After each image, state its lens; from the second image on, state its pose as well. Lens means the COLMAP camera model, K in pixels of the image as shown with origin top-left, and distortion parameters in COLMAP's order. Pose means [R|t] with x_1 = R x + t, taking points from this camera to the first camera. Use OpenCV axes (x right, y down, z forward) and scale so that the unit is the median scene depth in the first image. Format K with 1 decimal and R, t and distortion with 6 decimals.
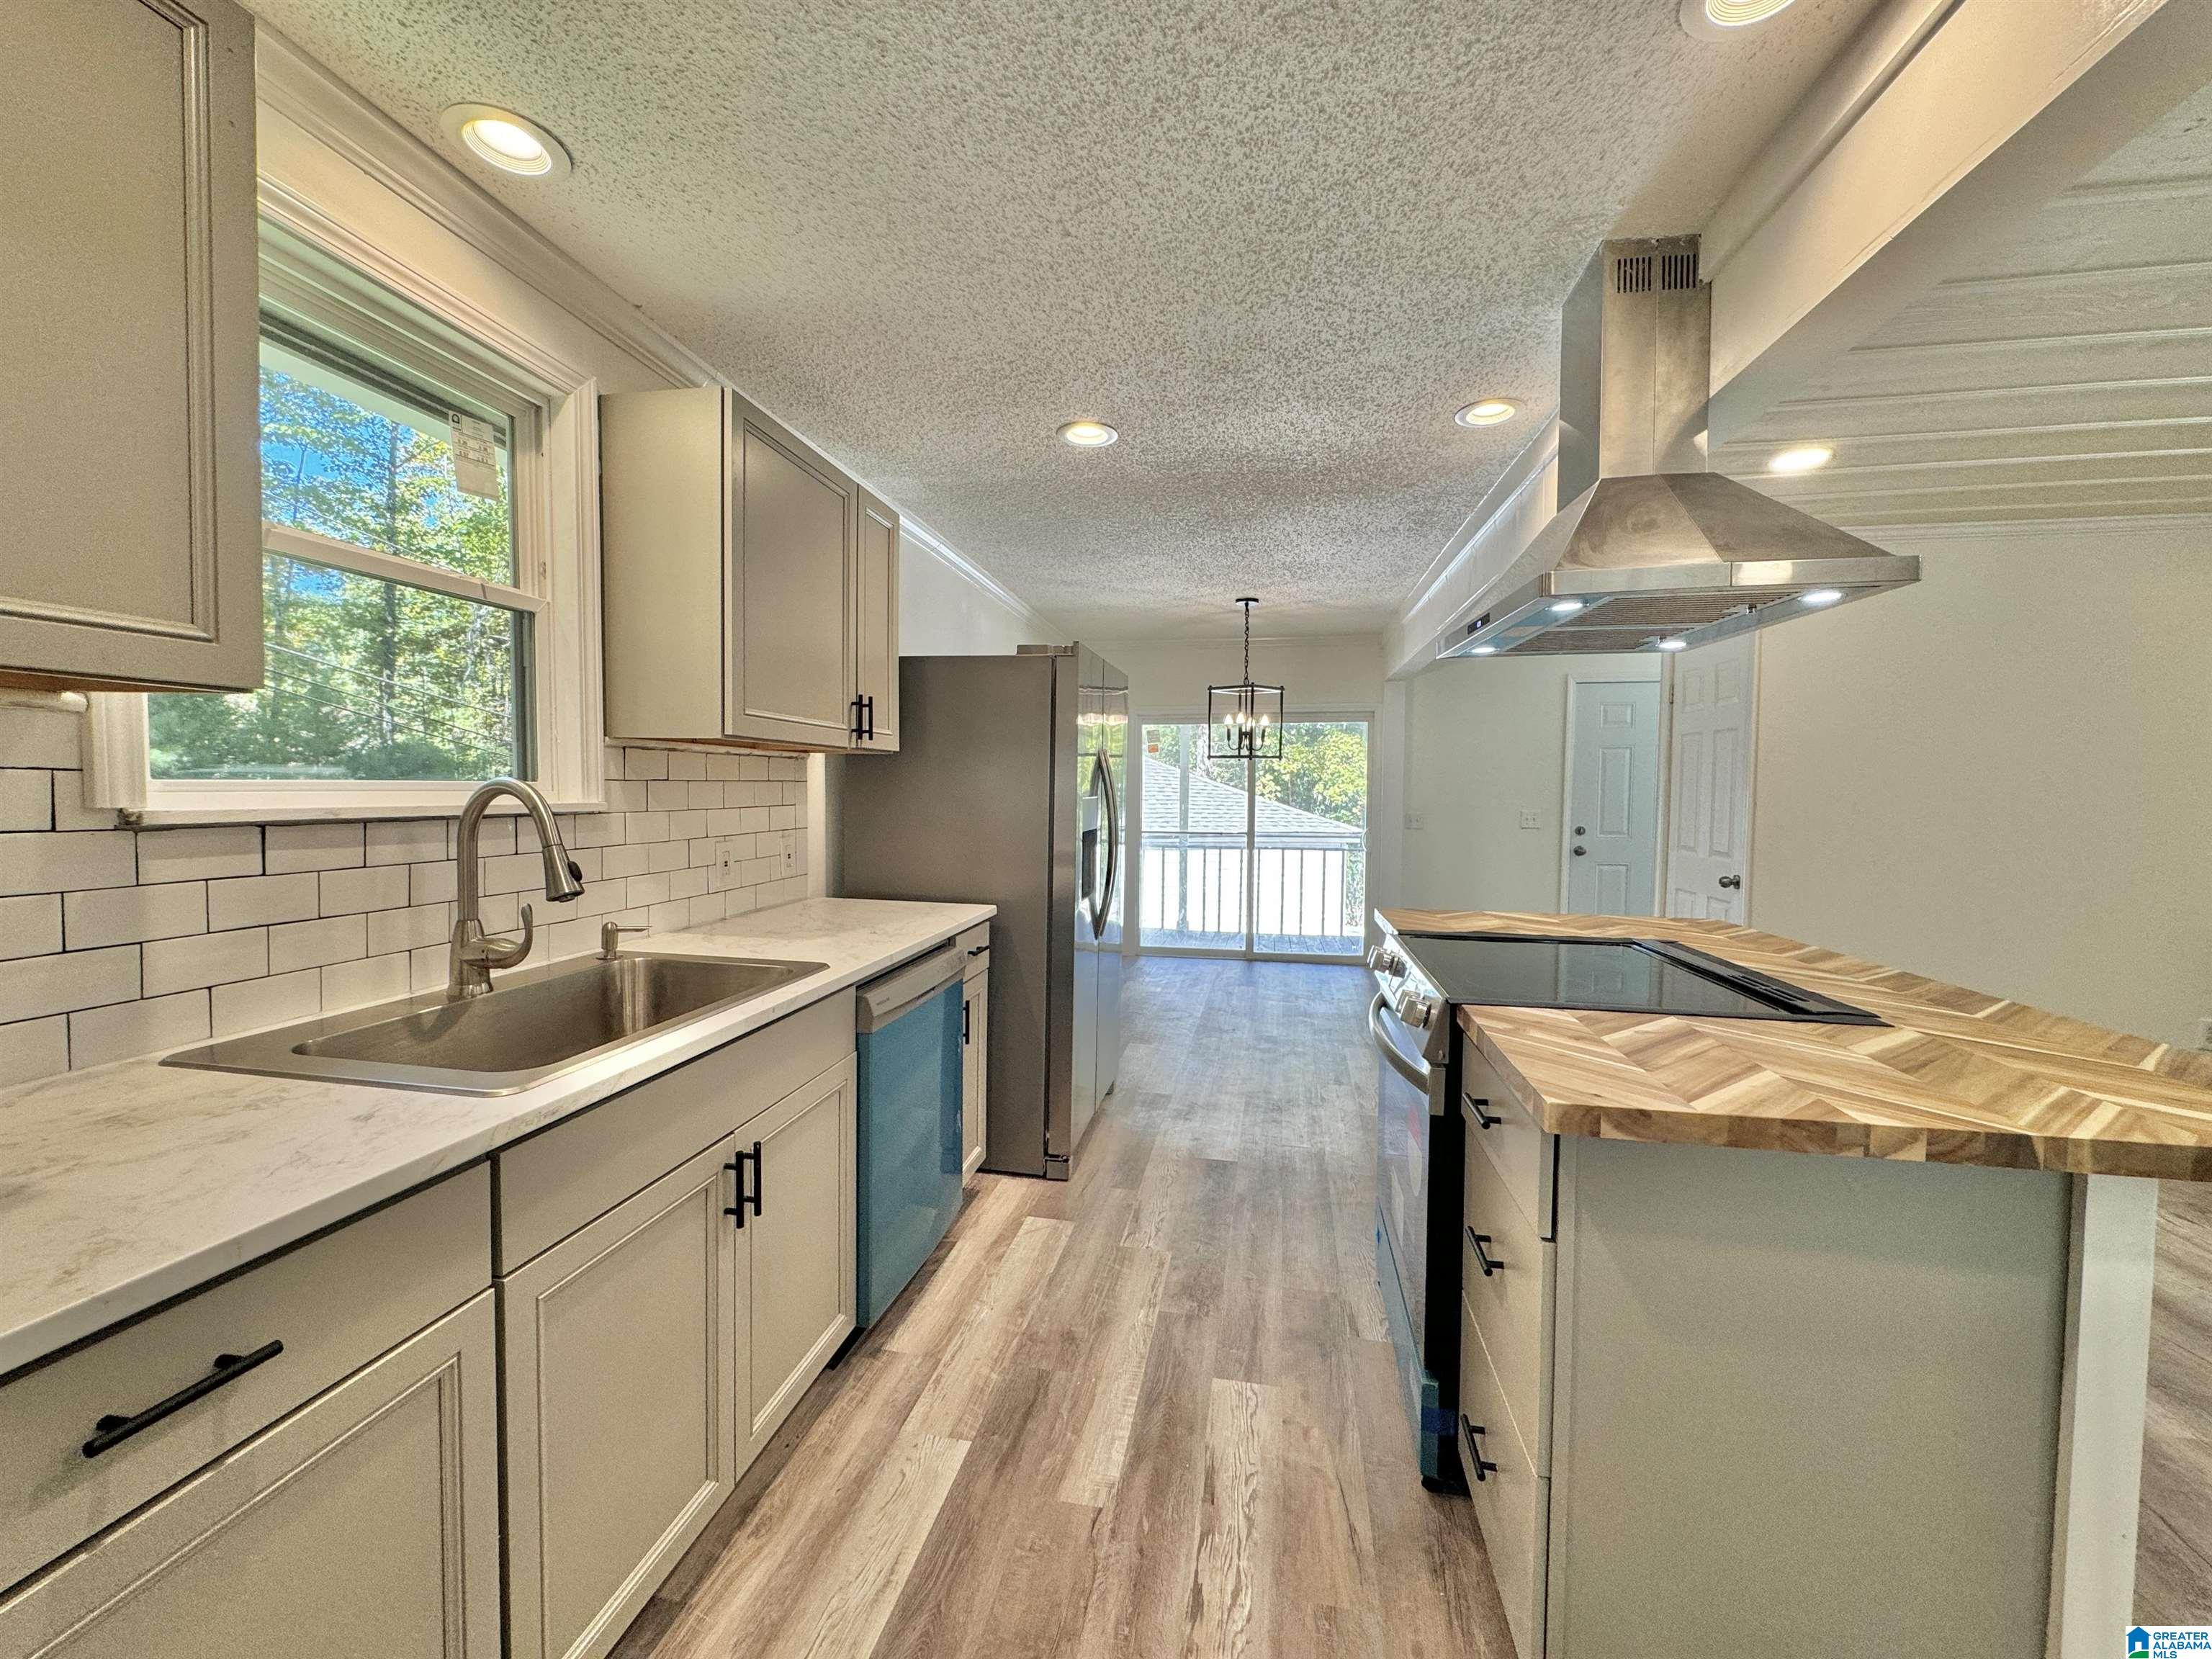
lens RADIAL K [[876.7, 0, 1106.2], [0, 876.7, 823.0], [0, 0, 1]] dist [-0.000777, 0.000010]
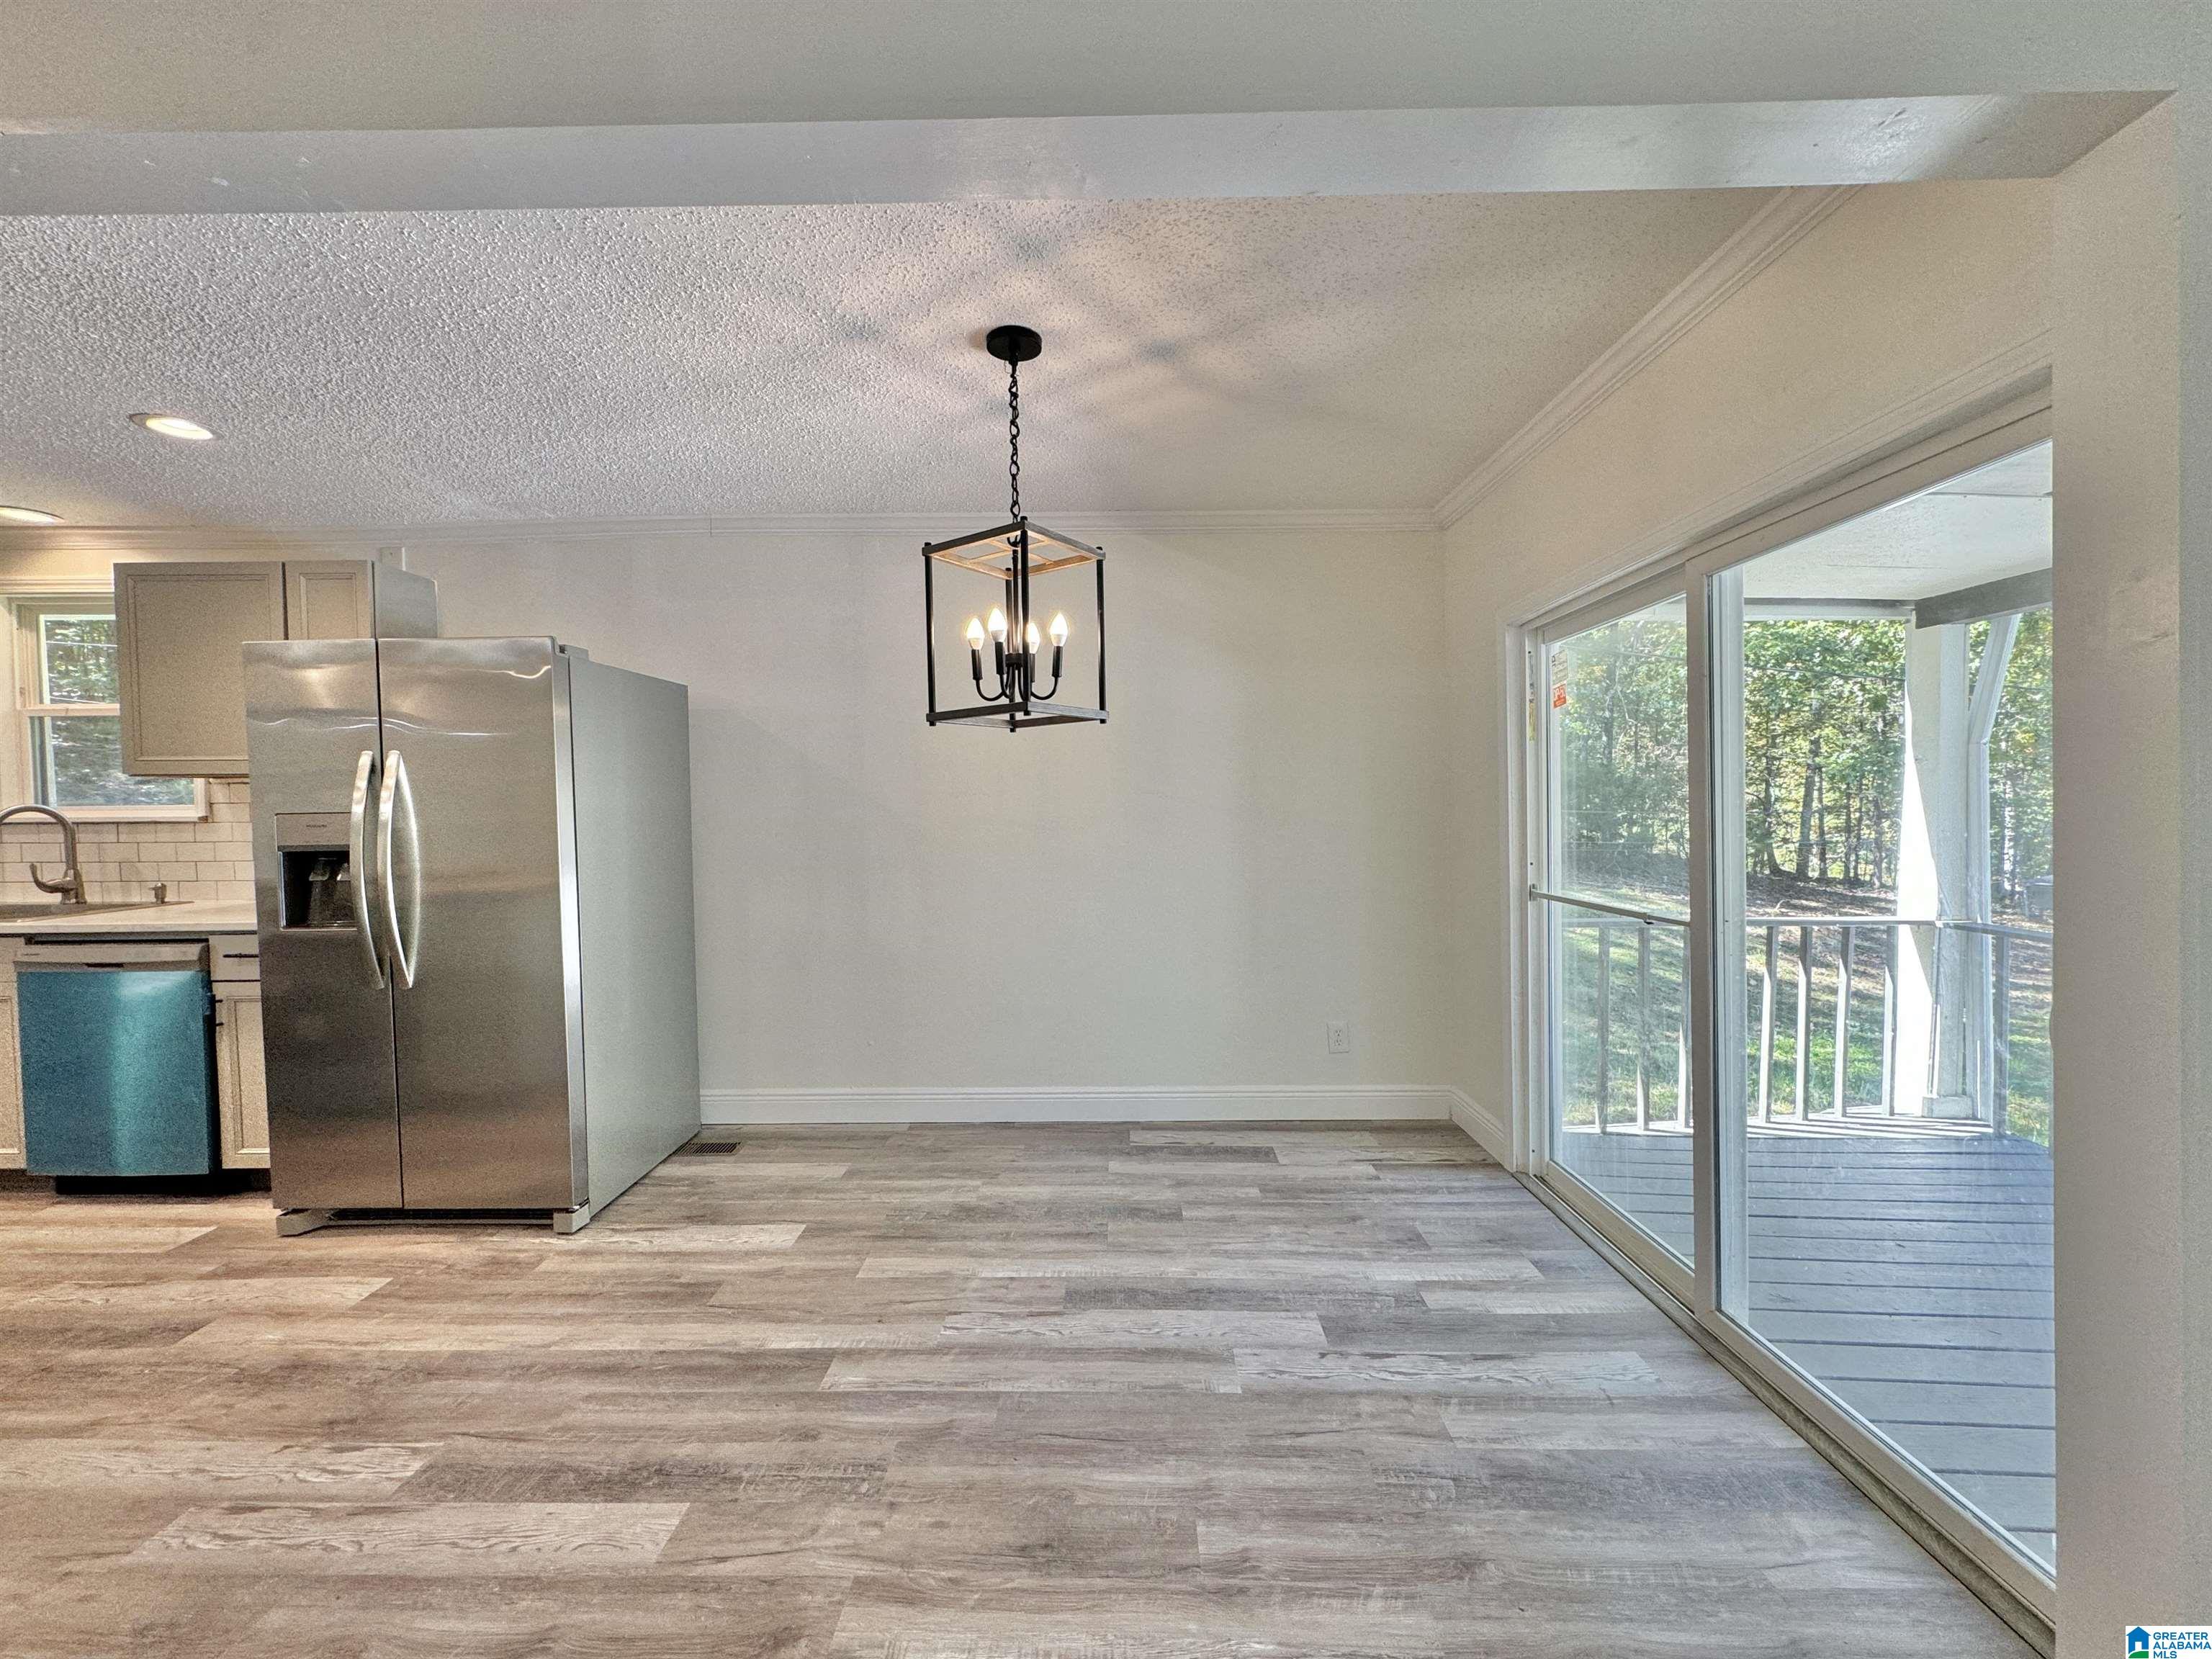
lens RADIAL K [[880.1, 0, 1101.6], [0, 880.1, 825.9], [0, 0, 1]] dist [-0.000748, 0.000068]
pose [[0.177955, 0.011094, -0.983976, 1.112265], [-0.028763, 0.999568, 0.006068, -0.050913], [0.983618, 0.027223, 0.178197, 1.855400]]
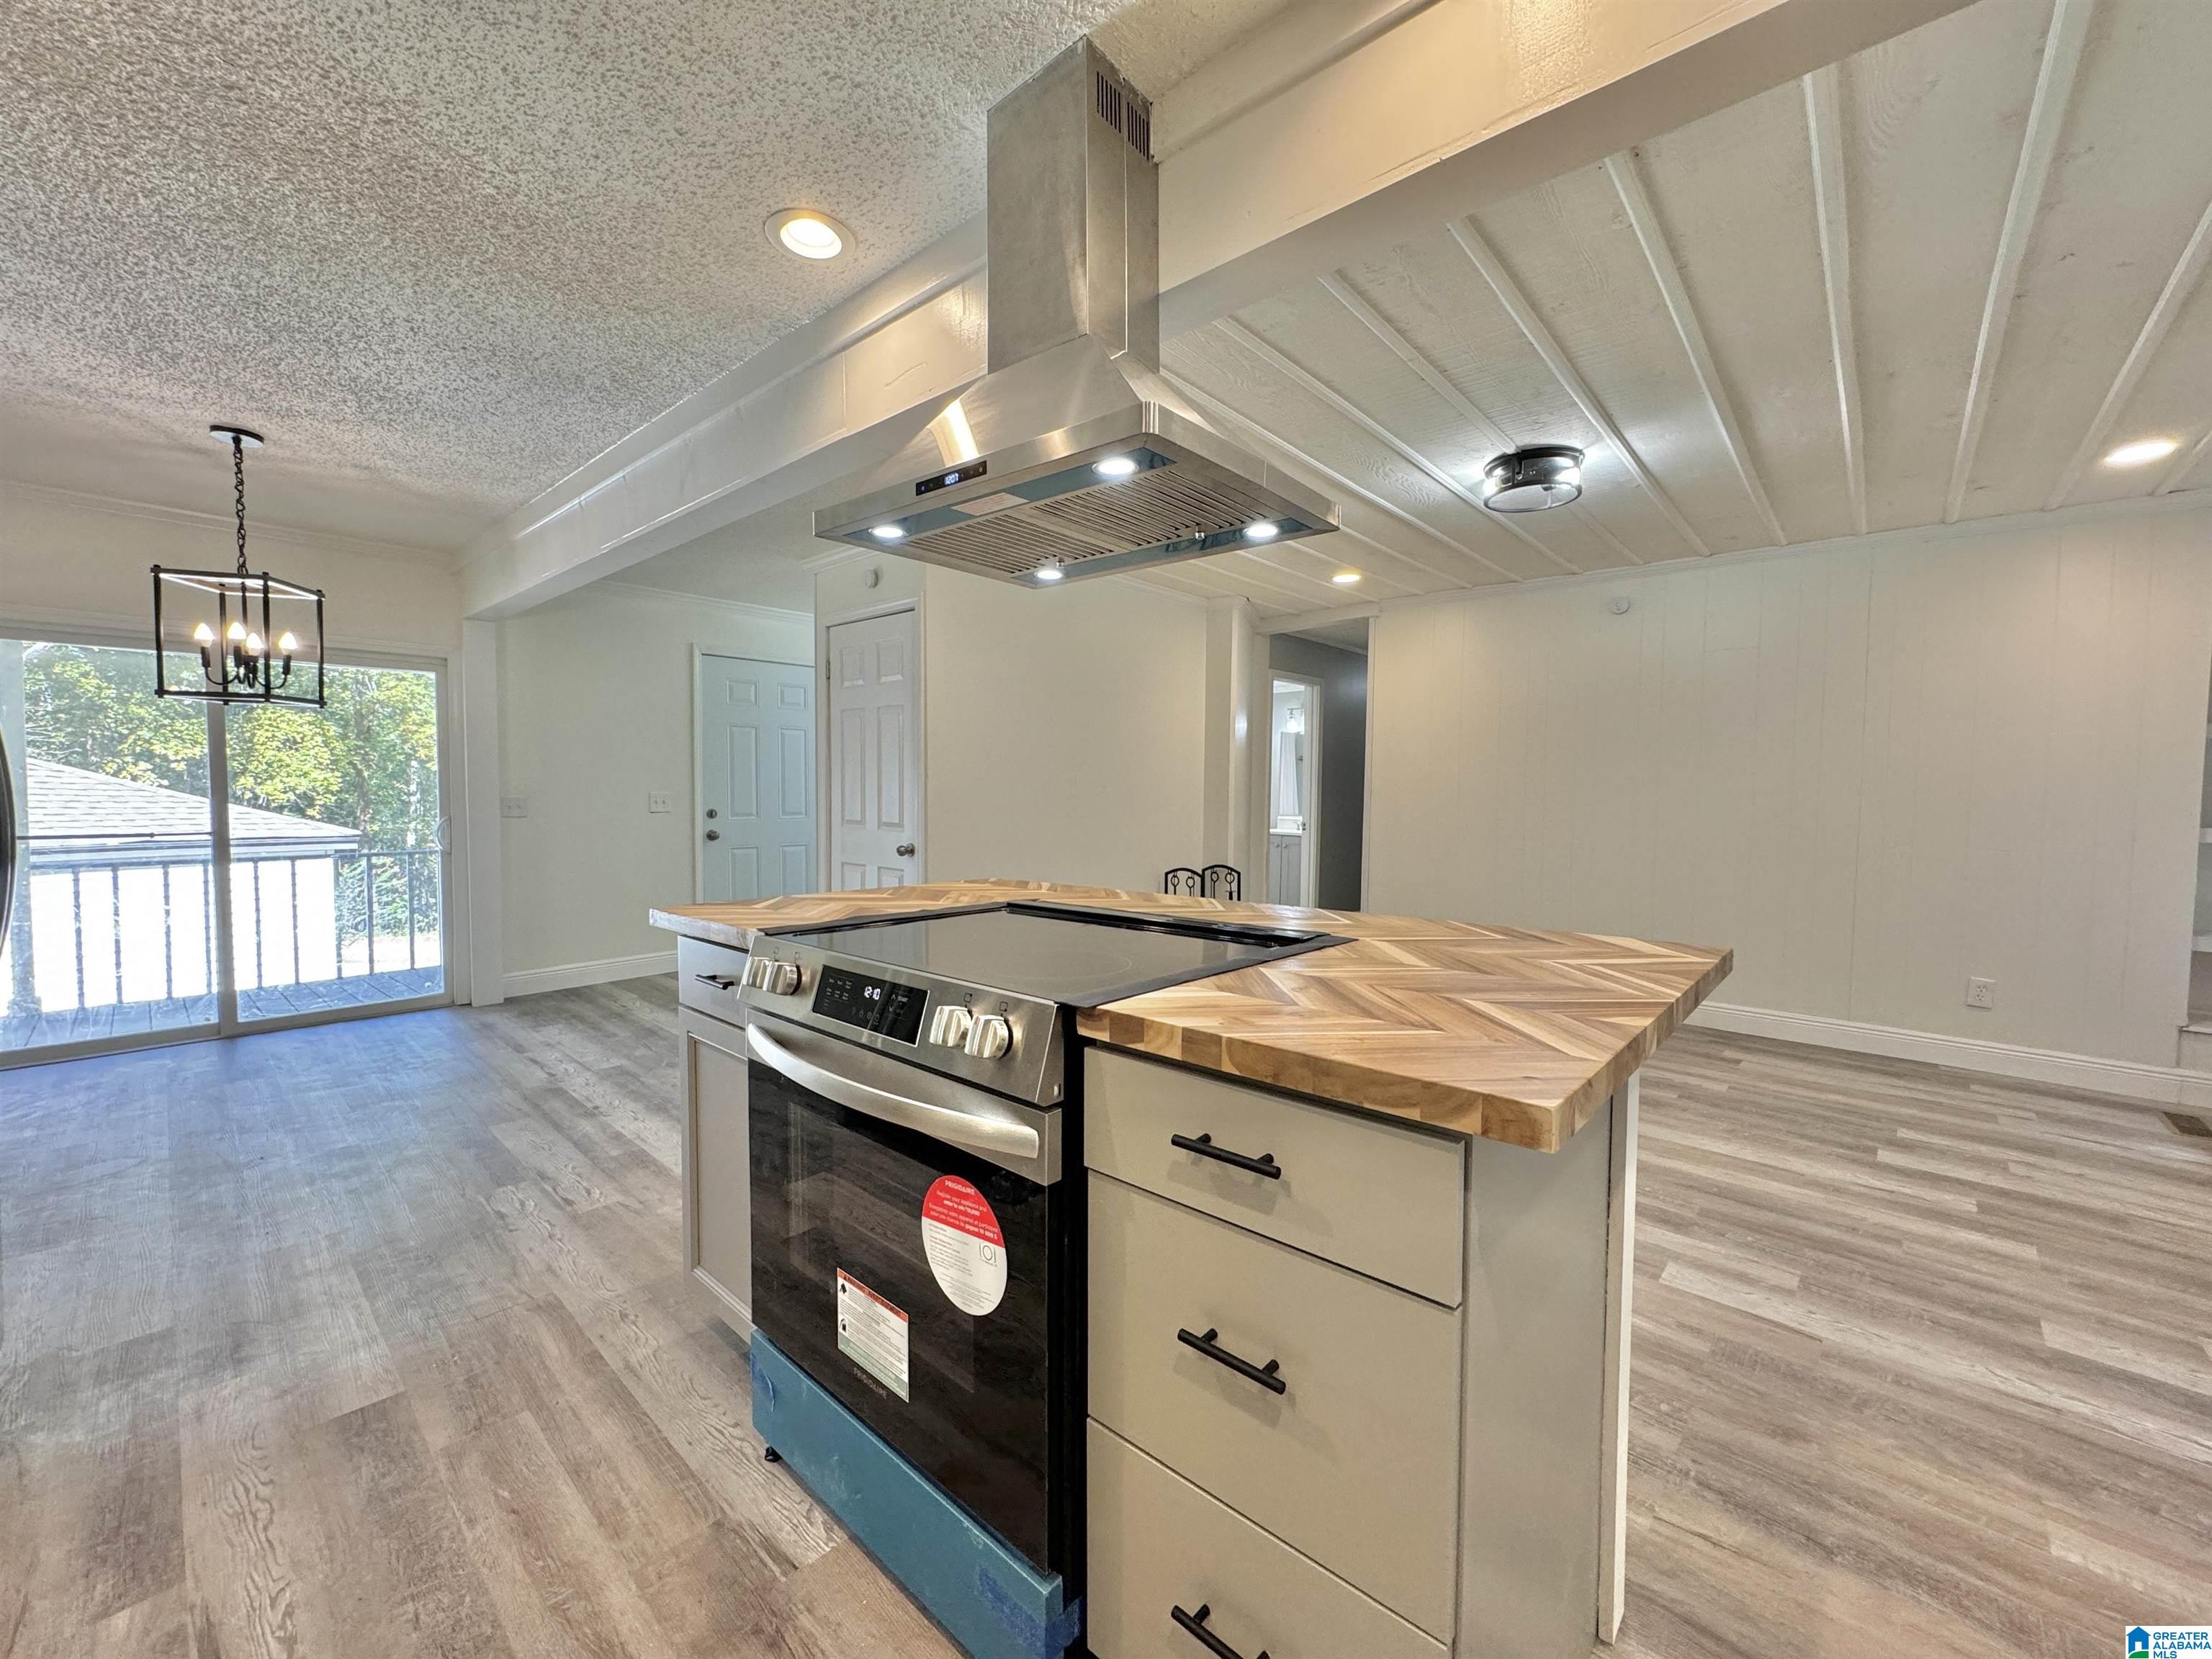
lens RADIAL K [[879.7, 0, 1102.0], [0, 879.7, 828.6], [0, 0, 1]] dist [-0.001994, -0.000022]
pose [[0.522475, -0.040946, 0.851671, -0.095667], [0.033007, 0.999069, 0.027783, 0.030252], [-0.852015, 0.013595, 0.523340, 0.376090]]
